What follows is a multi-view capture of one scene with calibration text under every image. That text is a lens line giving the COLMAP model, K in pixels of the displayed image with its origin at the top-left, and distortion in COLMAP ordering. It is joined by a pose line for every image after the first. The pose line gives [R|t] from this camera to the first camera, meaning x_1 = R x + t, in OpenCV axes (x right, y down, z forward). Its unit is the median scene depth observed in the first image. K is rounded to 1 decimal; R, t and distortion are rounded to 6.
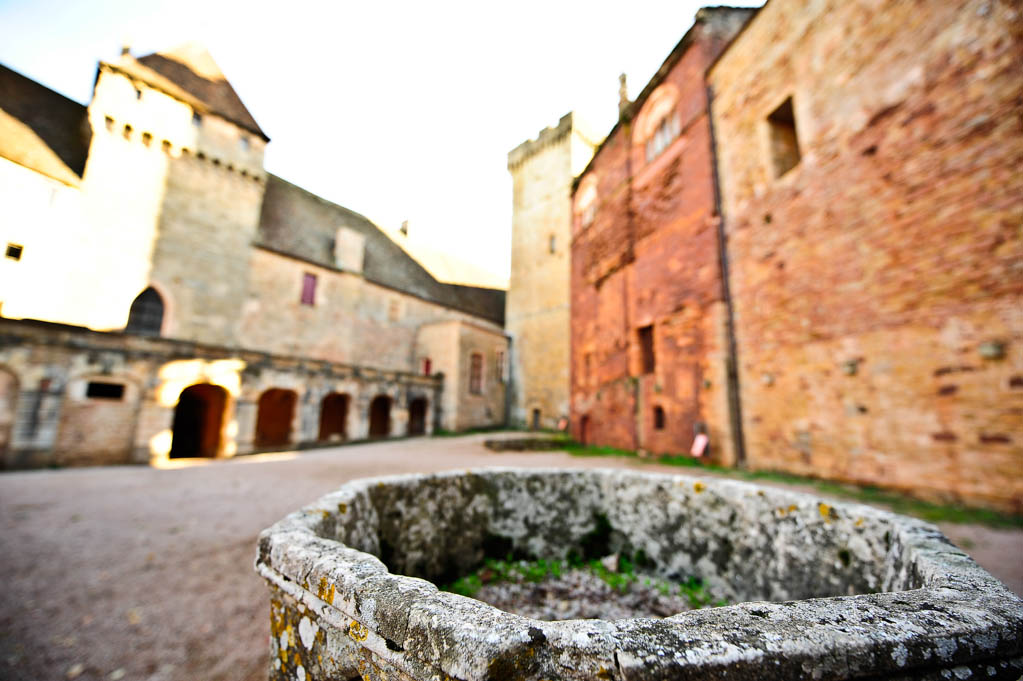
lens RADIAL K [[405.1, 0, 511.5], [0, 405.1, 340.5], [0, 0, 1]] dist [-0.025781, 0.000031]
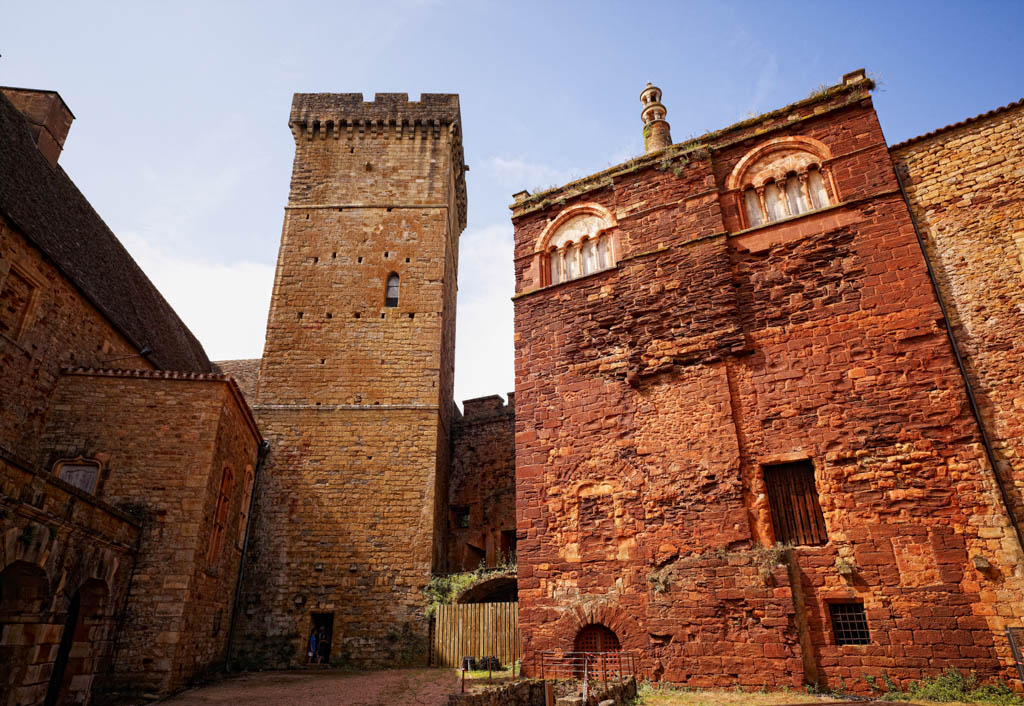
lens RADIAL K [[632.2, 0, 512.0], [0, 632.2, 353.0], [0, 0, 1]] dist [-0.006358, -0.001890]
pose [[0.696759, 0.269911, 0.664586, -0.601476], [-0.114449, 0.956467, -0.268464, 0.104186], [-0.708116, 0.110994, 0.697318, 0.578478]]
